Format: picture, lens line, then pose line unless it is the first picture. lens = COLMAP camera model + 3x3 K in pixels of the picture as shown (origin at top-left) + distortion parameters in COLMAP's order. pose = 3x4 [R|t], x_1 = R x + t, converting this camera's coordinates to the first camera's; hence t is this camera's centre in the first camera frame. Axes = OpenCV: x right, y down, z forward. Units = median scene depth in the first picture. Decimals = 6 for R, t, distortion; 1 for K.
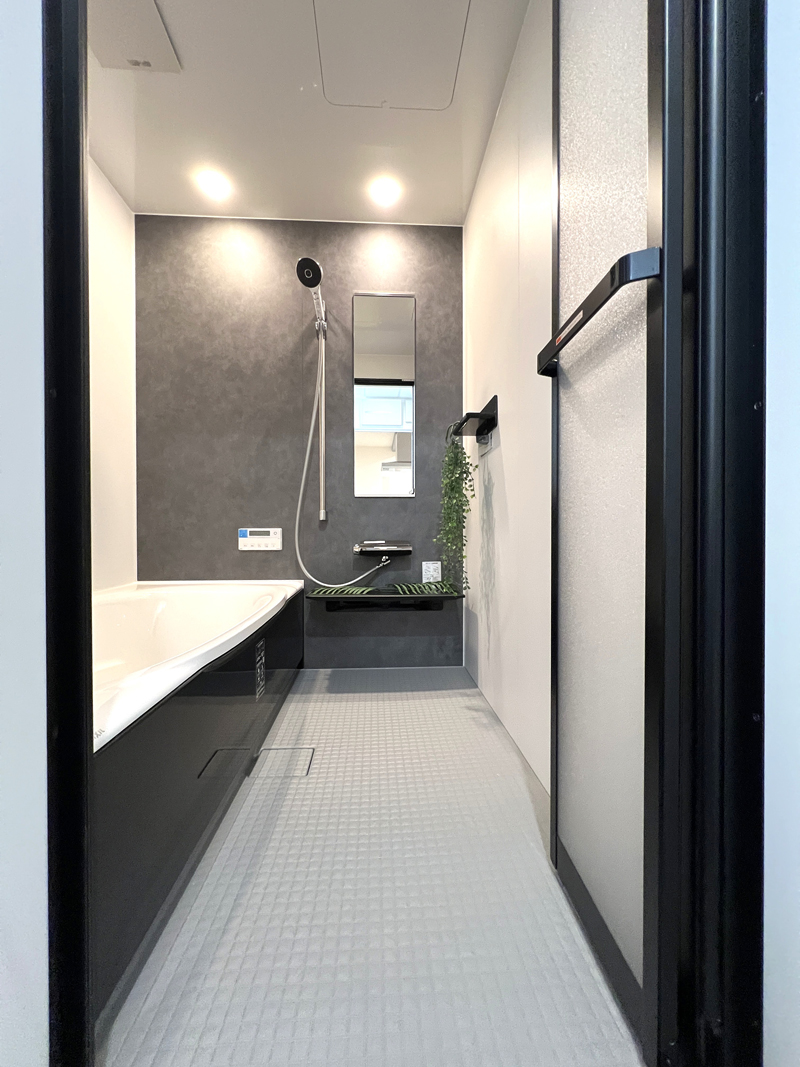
lens RADIAL K [[430.8, 0, 399.1], [0, 430.8, 530.0], [0, 0, 1]] dist [-0.000547, -0.000115]
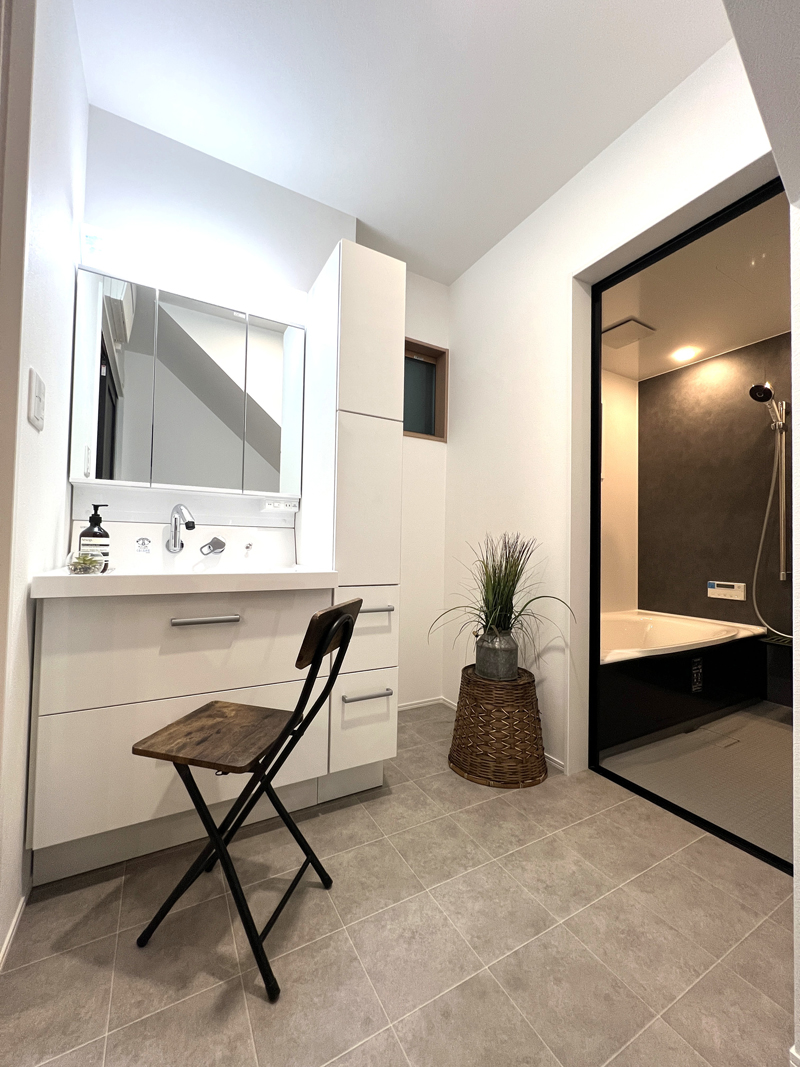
lens RADIAL K [[415.5, 0, 398.7], [0, 415.5, 533.3], [0, 0, 1]] dist [-0.023937, 0.010090]
pose [[0.436211, -0.011599, -0.899770, 0.381557], [-0.025483, 0.999357, -0.025238, -0.097872], [0.899484, 0.033938, 0.435635, -0.468665]]
